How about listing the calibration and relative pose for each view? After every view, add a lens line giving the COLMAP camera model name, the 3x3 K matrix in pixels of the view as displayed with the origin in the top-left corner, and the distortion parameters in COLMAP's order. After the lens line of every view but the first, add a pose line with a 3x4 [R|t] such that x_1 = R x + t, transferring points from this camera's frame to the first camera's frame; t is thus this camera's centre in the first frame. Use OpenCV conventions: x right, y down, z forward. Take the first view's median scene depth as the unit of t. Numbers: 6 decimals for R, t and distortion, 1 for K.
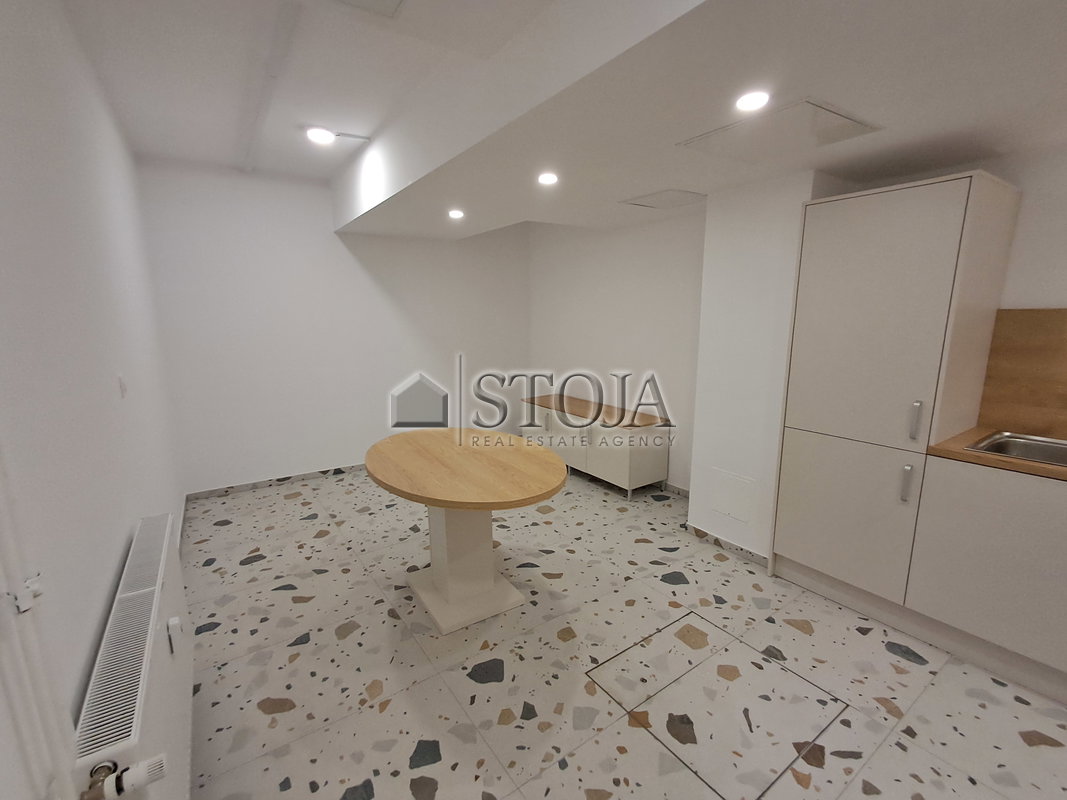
lens RADIAL K [[479.0, 0, 533.5], [0, 479.0, 400.0], [0, 0, 1]] dist [0.000444, -0.000513]
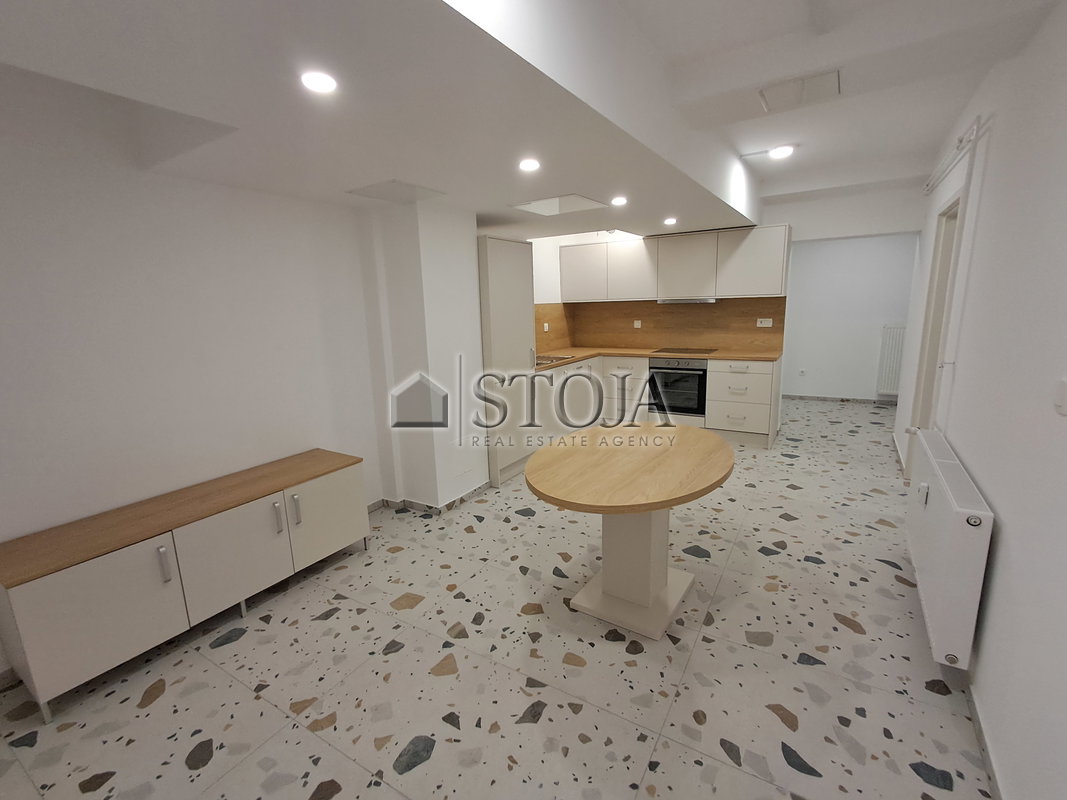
lens RADIAL K [[479.0, 0, 533.5], [0, 479.0, 400.0], [0, 0, 1]] dist [0.000444, -0.000513]
pose [[-0.395406, -0.162018, 0.904104, -0.953570], [0.208573, 0.942768, 0.260165, -0.280261], [-0.894512, 0.291442, -0.338984, 1.528373]]
